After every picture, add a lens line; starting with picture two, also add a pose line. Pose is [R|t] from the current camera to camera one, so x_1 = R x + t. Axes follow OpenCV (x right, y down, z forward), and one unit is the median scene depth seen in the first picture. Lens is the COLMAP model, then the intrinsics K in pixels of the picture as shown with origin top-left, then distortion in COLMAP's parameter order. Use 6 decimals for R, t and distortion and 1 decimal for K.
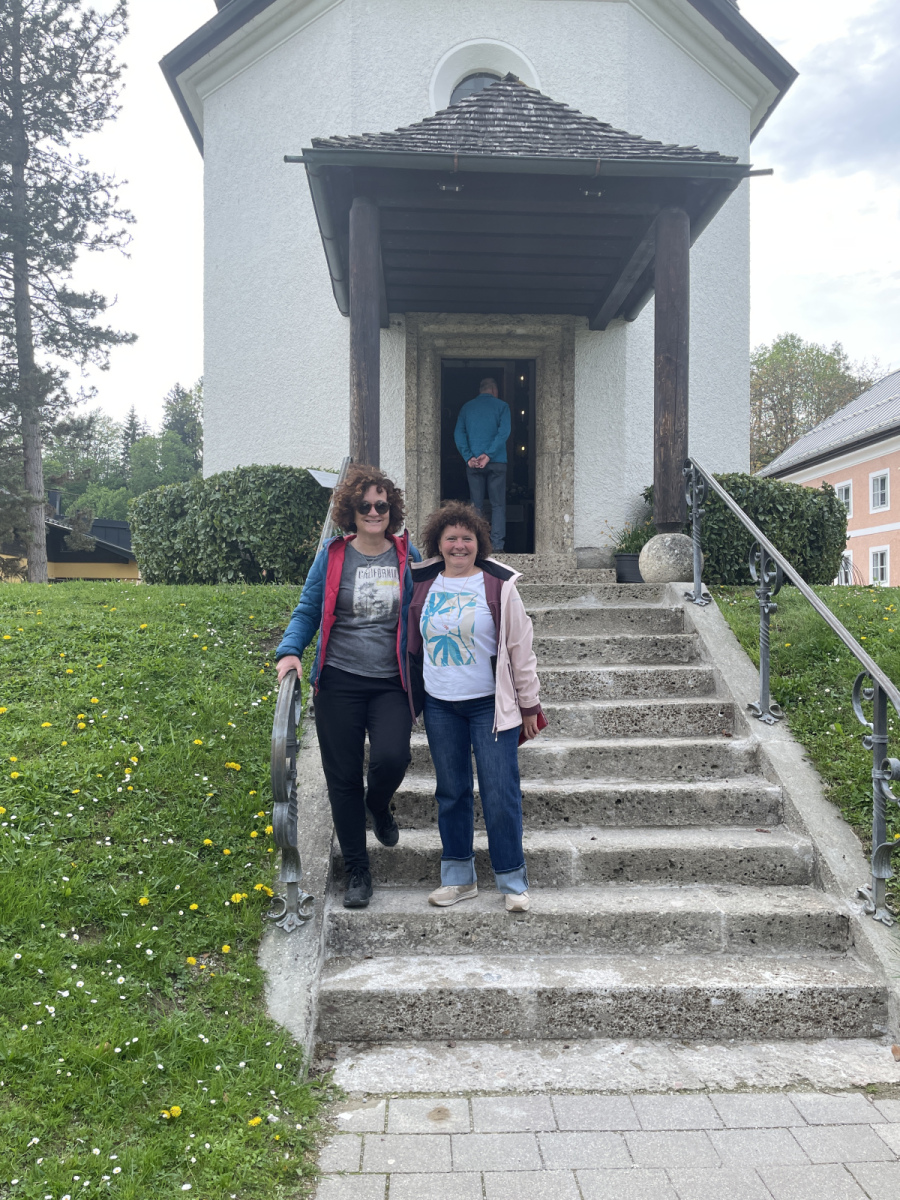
lens RADIAL K [[900.9, 0, 450.0], [0, 900.9, 600.0], [0, 0, 1]] dist [0.092095, -0.163908]
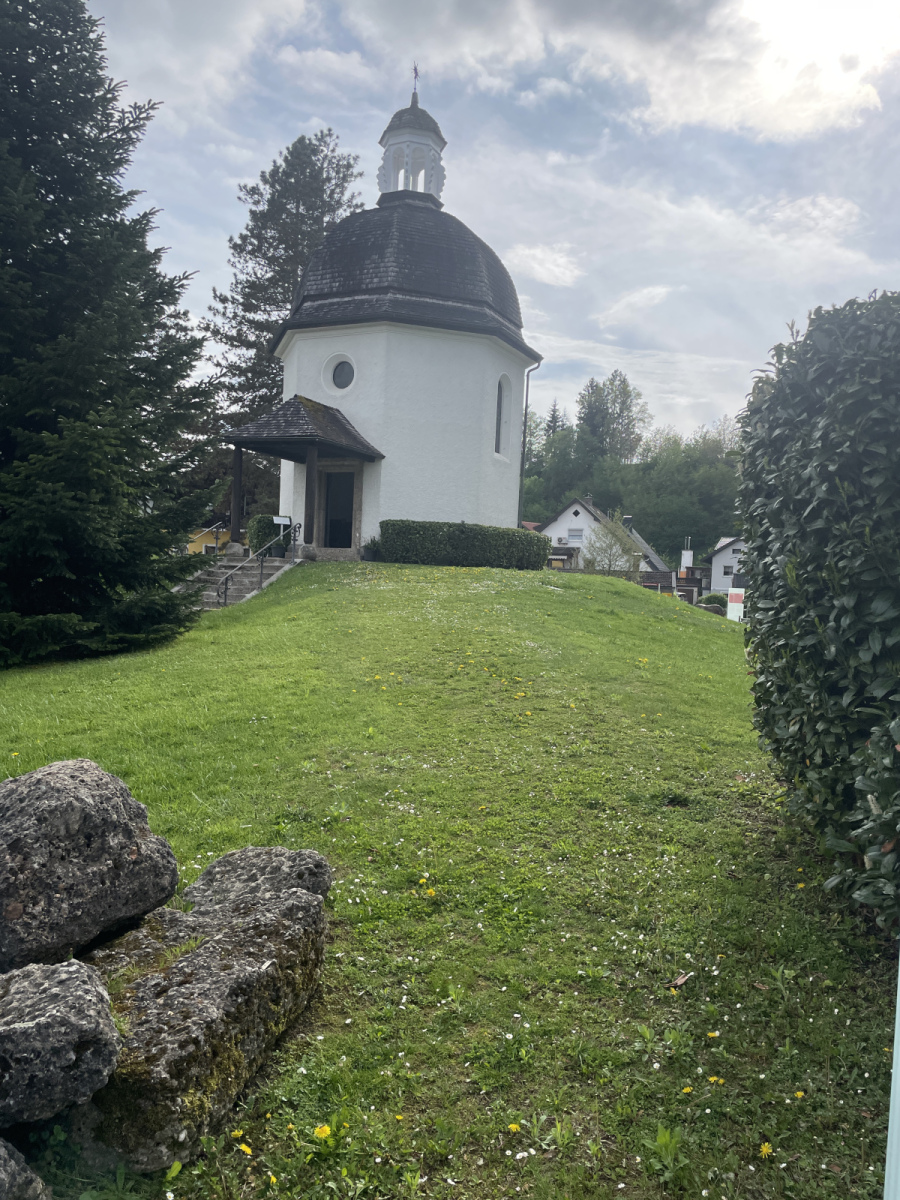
lens RADIAL K [[906.1, 0, 448.9], [0, 906.1, 577.5], [0, 0, 1]] dist [0.114832, -0.160683]
pose [[0.878835, 0.035368, -0.475813, 1.603326], [-0.034798, 0.999344, 0.010012, -0.004088], [0.475855, 0.007758, 0.879490, -1.168102]]
